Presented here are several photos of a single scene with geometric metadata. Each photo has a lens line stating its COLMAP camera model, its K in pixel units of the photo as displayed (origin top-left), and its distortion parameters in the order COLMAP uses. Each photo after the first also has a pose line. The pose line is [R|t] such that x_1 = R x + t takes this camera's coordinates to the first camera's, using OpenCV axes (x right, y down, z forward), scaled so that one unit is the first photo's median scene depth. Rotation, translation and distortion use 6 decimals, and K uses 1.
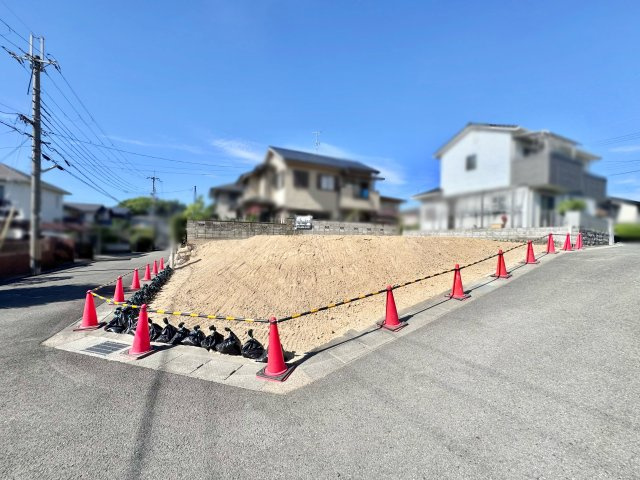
lens RADIAL K [[255.6, 0, 319.7], [0, 255.6, 239.1], [0, 0, 1]] dist [-0.001670, 0.000141]
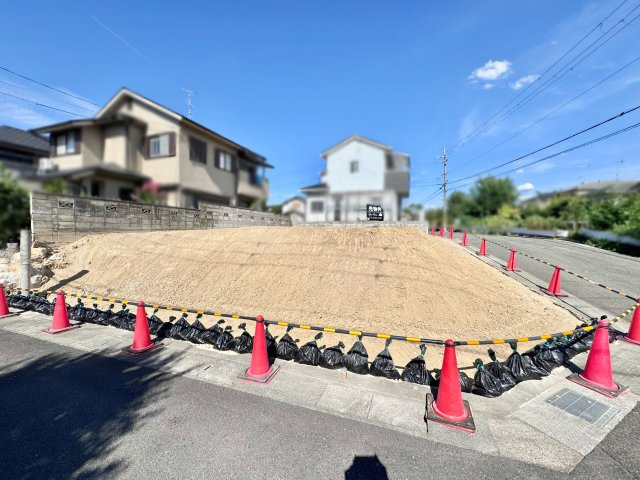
lens RADIAL K [[255.6, 0, 319.7], [0, 255.6, 239.1], [0, 0, 1]] dist [-0.001670, 0.000141]
pose [[0.713336, -0.032069, 0.700089, -0.441800], [0.004683, 0.999148, 0.040997, -0.004809], [-0.700807, -0.025966, 0.712878, 0.257984]]
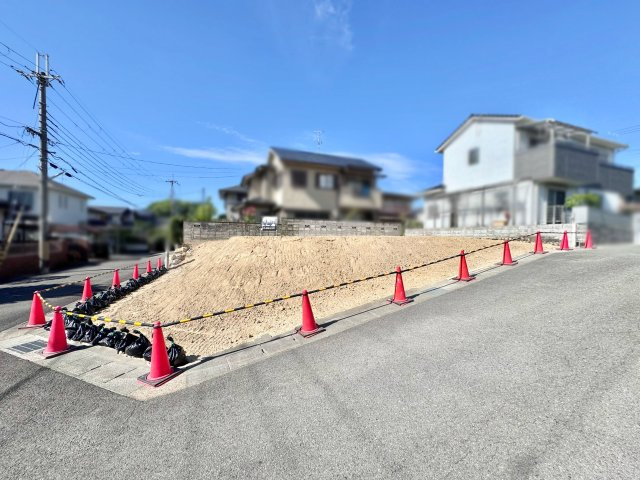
lens RADIAL K [[254.3, 0, 319.6], [0, 254.3, 238.9], [0, 0, 1]] dist [-0.000975, 0.000063]
pose [[0.996324, -0.007502, -0.085339, 0.115237], [0.007919, 0.999958, 0.004546, -0.003652], [0.085301, -0.005205, 0.996342, 0.014154]]
